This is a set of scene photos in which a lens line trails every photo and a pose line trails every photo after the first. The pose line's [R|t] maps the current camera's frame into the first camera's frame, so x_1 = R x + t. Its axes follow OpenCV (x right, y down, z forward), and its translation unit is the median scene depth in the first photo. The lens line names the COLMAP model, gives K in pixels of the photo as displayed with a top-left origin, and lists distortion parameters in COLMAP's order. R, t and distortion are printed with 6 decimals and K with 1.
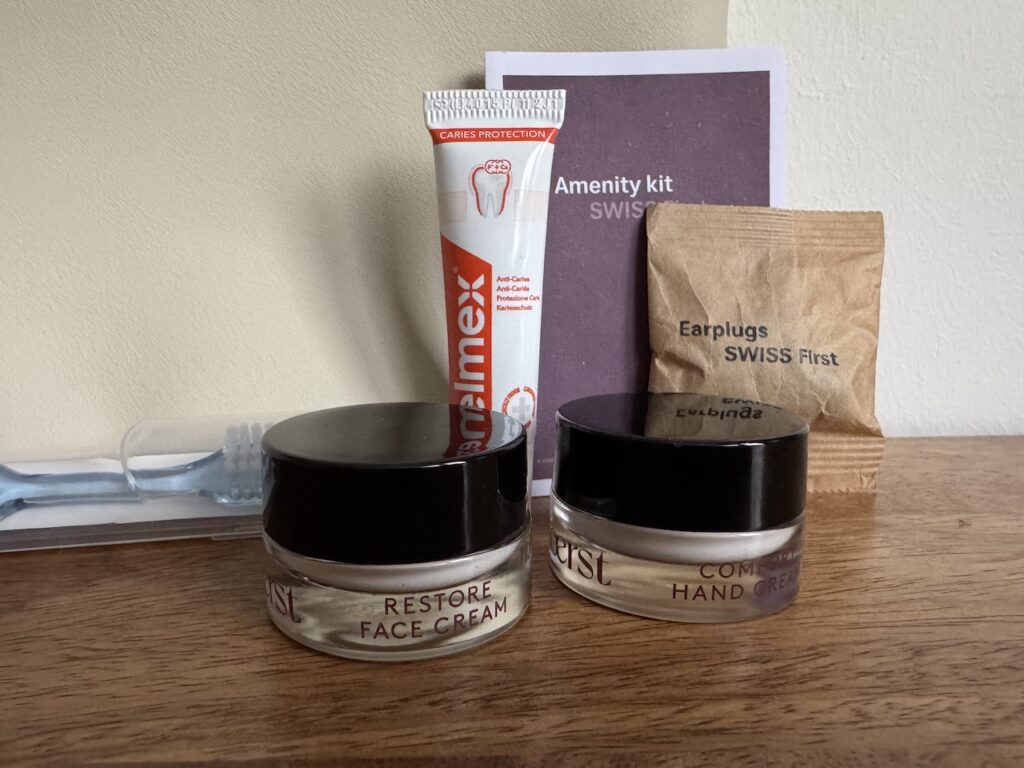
lens RADIAL K [[733.4, 0, 466.8], [0, 733.4, 383.3], [0, 0, 1]] dist [-0.005730, 0.002605]
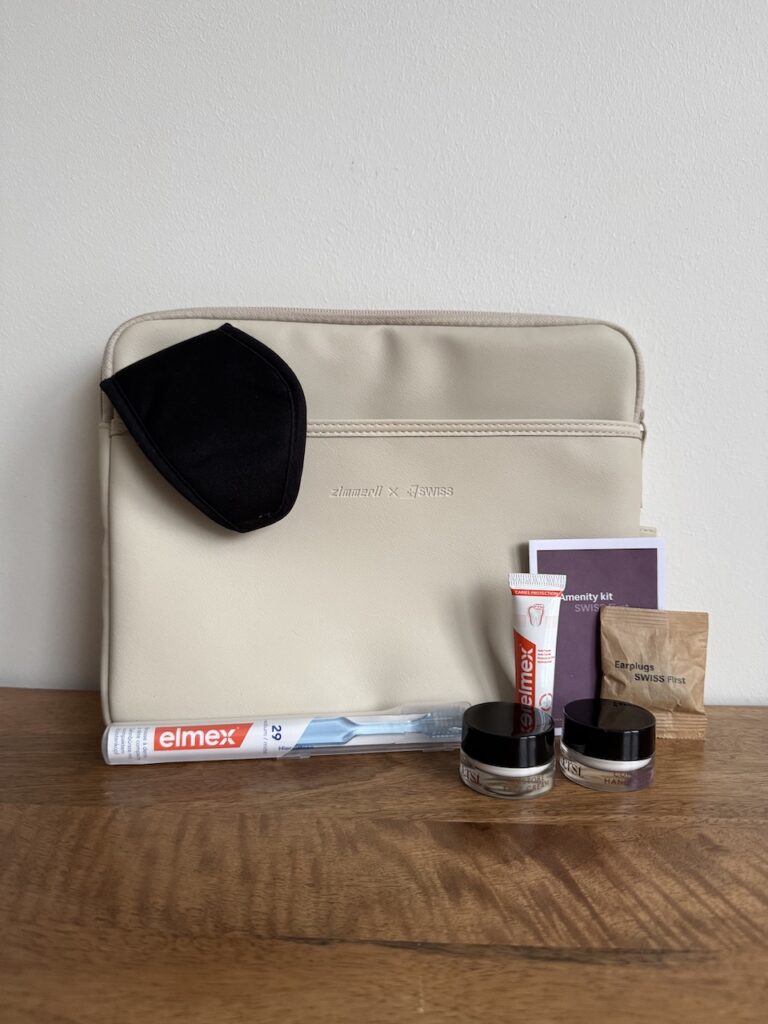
lens RADIAL K [[721.2, 0, 384.0], [0, 721.2, 512.0], [0, 0, 1]] dist [0.058674, -0.161521]
pose [[0.996490, 0.016105, -0.082153, -0.280161], [-0.021715, 0.997459, -0.067854, -0.423702], [0.080851, 0.069400, 0.994307, -1.501258]]
